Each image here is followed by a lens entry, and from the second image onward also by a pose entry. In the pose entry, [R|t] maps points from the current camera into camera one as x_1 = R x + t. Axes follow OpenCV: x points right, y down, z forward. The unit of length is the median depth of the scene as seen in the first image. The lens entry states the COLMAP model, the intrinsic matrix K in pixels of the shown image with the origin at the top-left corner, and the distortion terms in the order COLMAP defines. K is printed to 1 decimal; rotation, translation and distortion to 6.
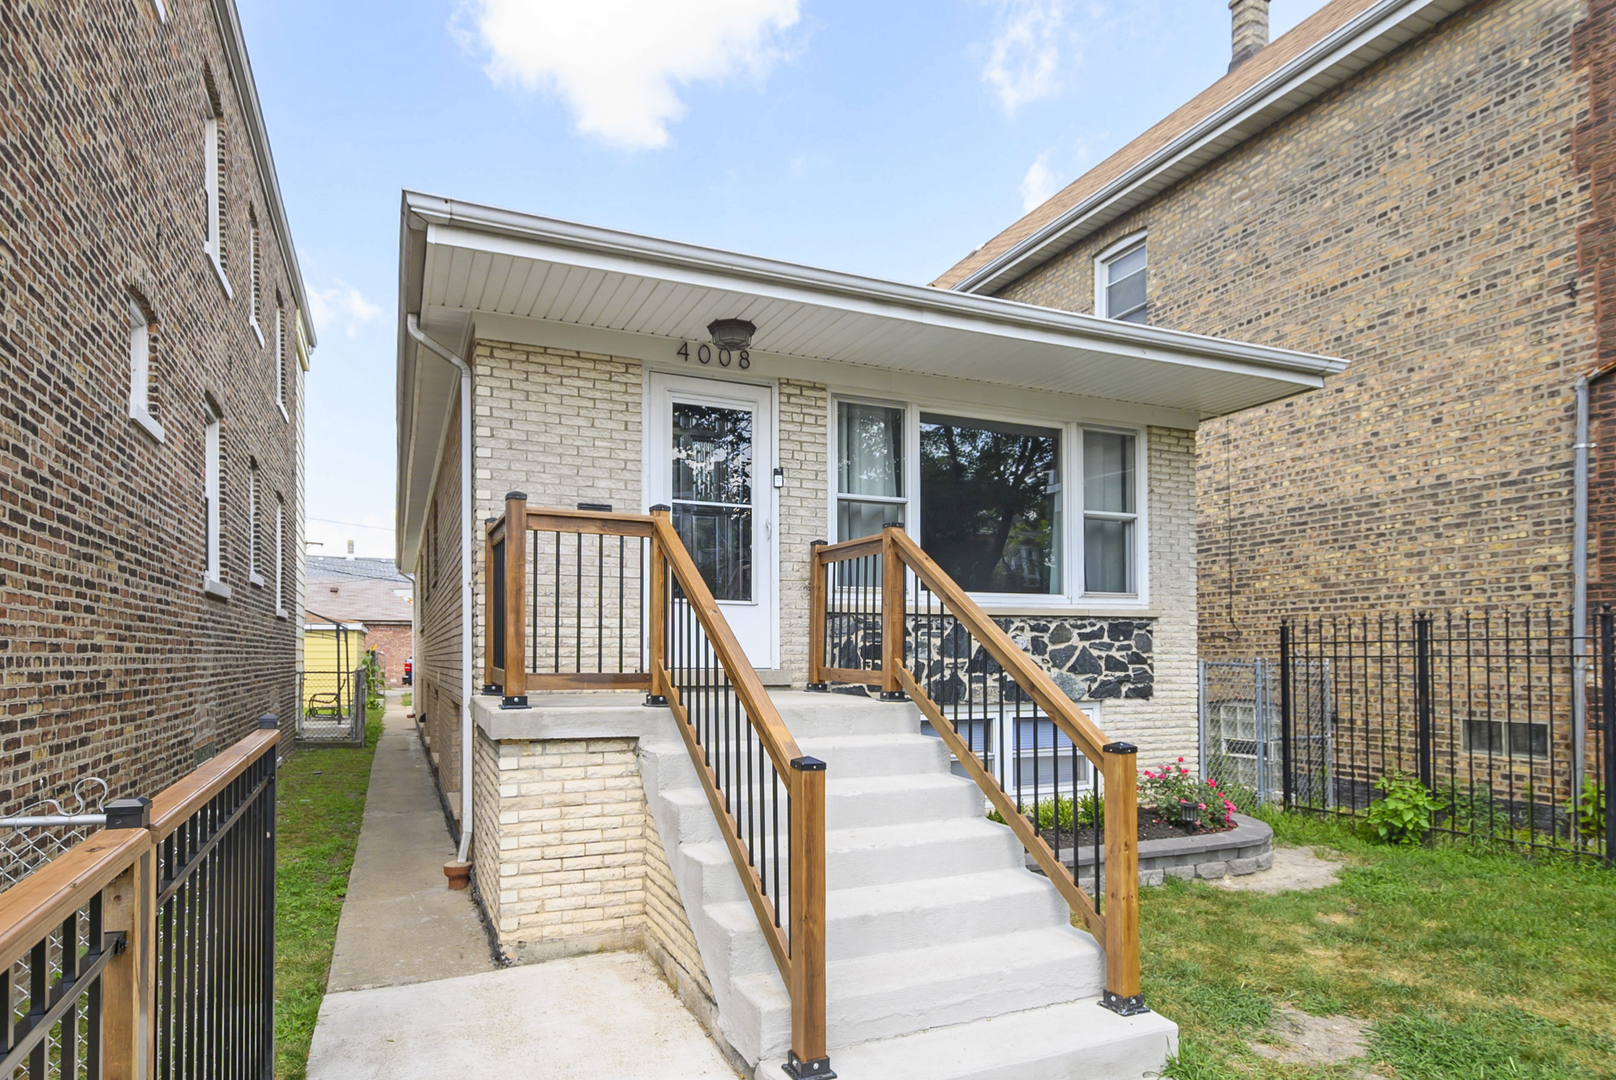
lens RADIAL K [[832.6, 0, 841.5], [0, 832.6, 565.7], [0, 0, 1]] dist [0.004897, -0.003226]
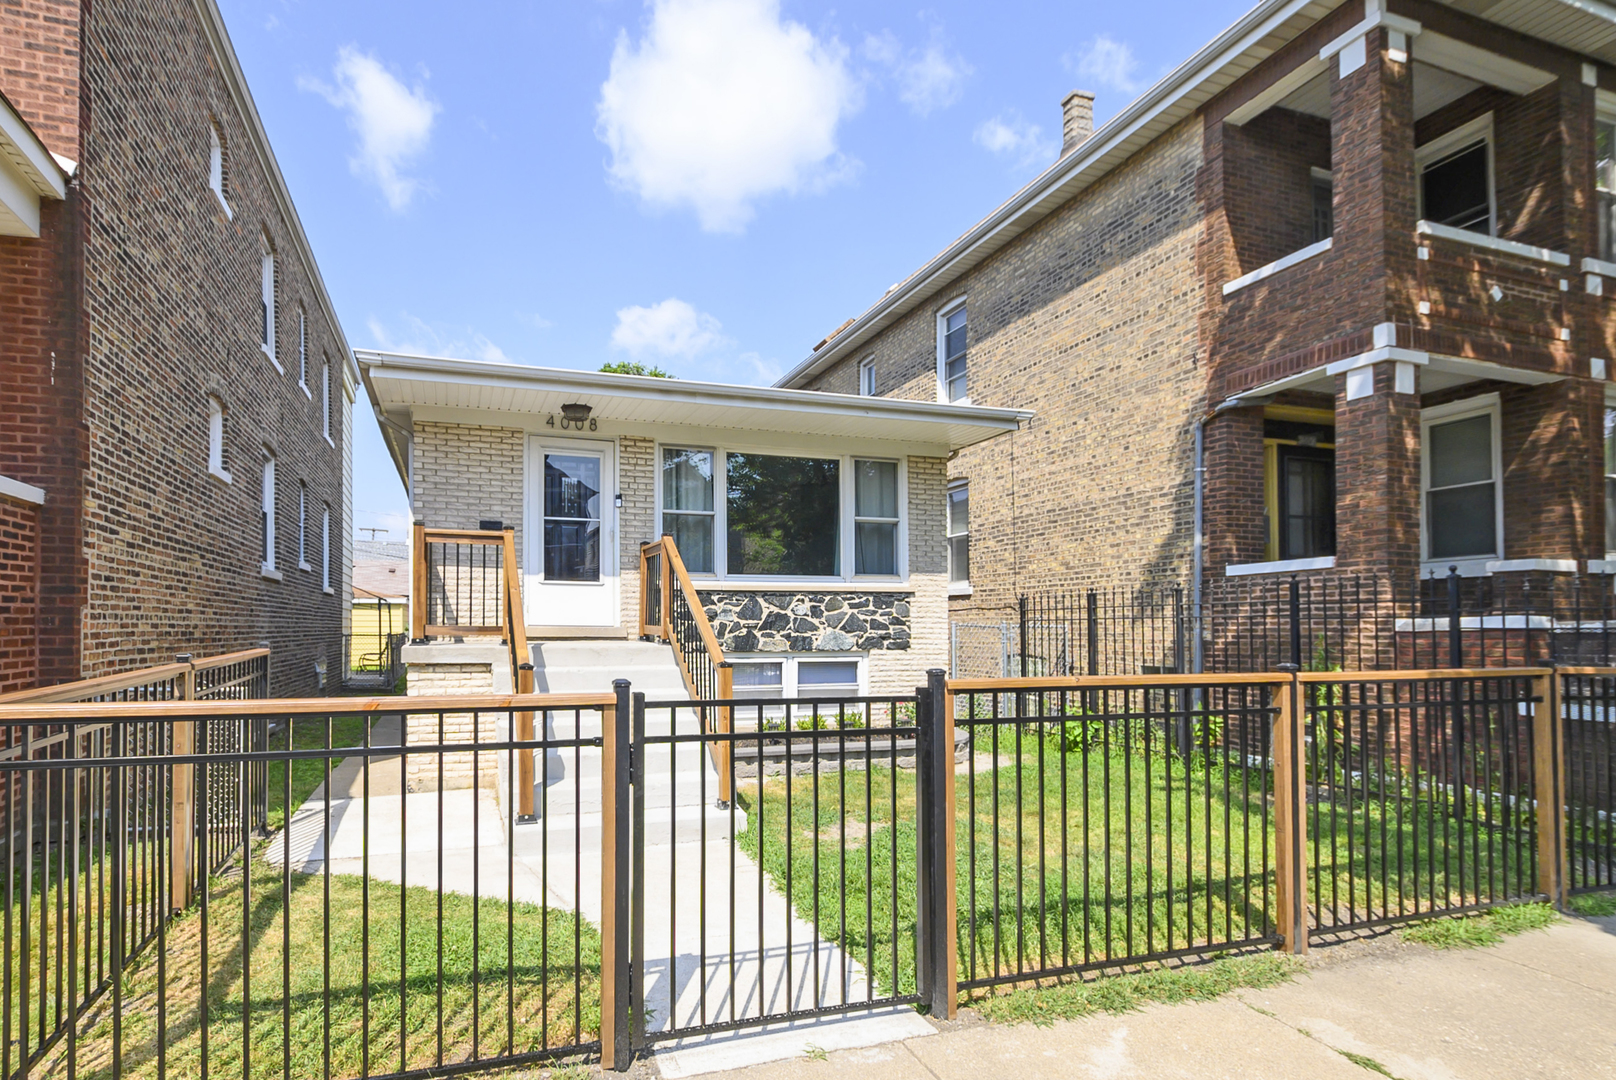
lens RADIAL K [[752.2, 0, 806.9], [0, 752.2, 540.9], [0, 0, 1]] dist [-0.002525, 0.001215]
pose [[0.998539, -0.006047, -0.053701, 0.285336], [0.005698, 0.999962, -0.006643, -0.017944], [0.053739, 0.006327, 0.998535, -0.295059]]
